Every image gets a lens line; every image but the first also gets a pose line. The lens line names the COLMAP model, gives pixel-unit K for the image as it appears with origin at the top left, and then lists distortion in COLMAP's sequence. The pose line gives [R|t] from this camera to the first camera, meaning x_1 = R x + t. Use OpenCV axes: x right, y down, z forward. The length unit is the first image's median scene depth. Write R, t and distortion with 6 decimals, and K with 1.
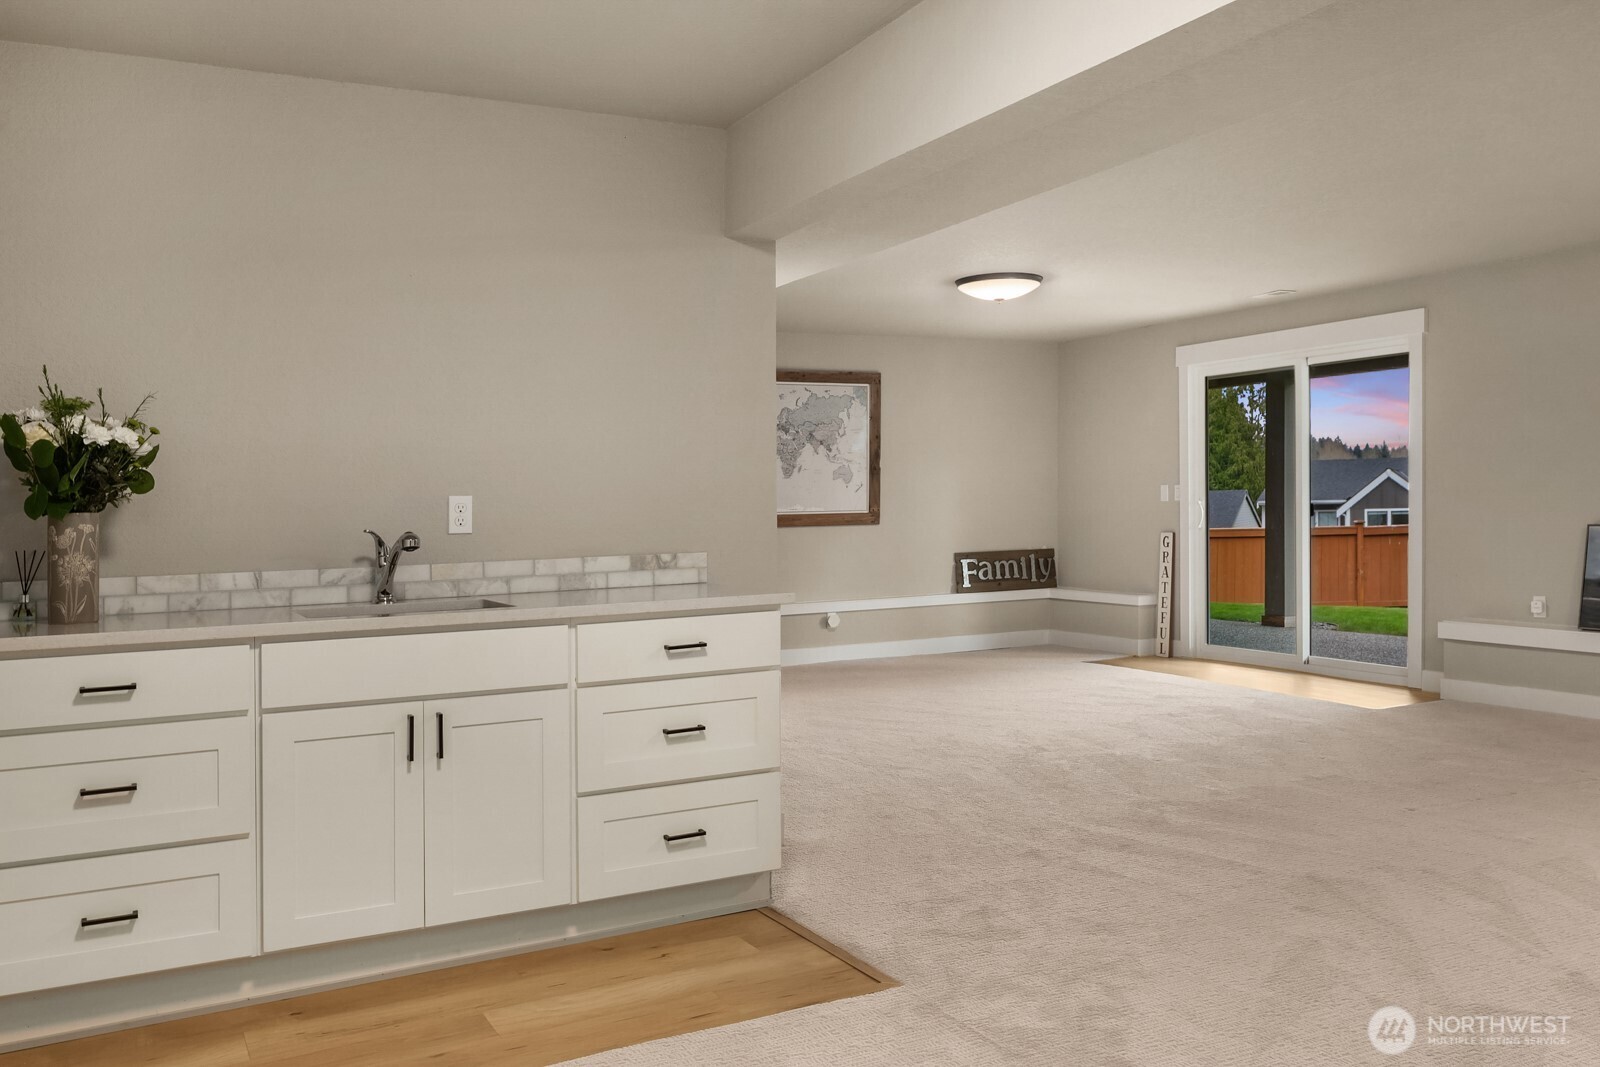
lens RADIAL K [[1382.8, 0, 800.0], [0, 1382.8, 533.5], [0, 0, 1]] dist [-0.000492, 0.000045]
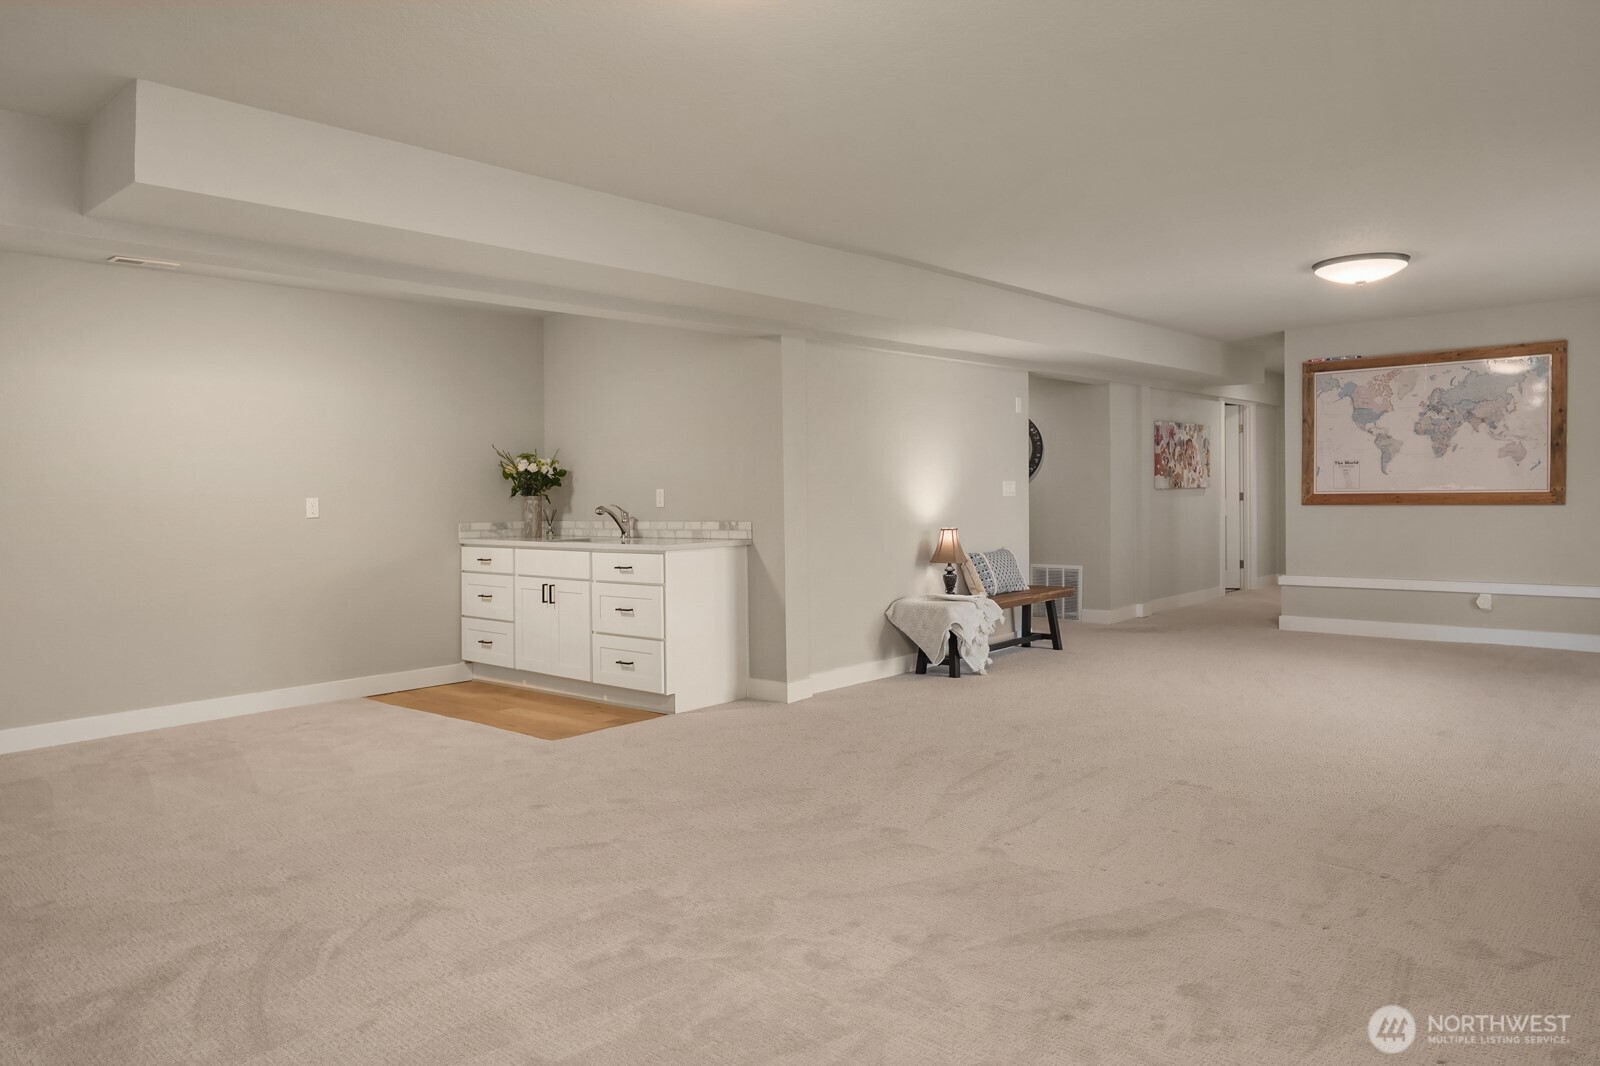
lens RADIAL K [[1085.0, 0, 803.7], [0, 1085.0, 495.8], [0, 0, 1]] dist [0.004493, 0.000955]
pose [[0.333222, 0.022897, -0.942570, 0.587568], [-0.010821, 0.999732, 0.020460, -0.022729], [0.942786, 0.003382, 0.333381, 0.289067]]
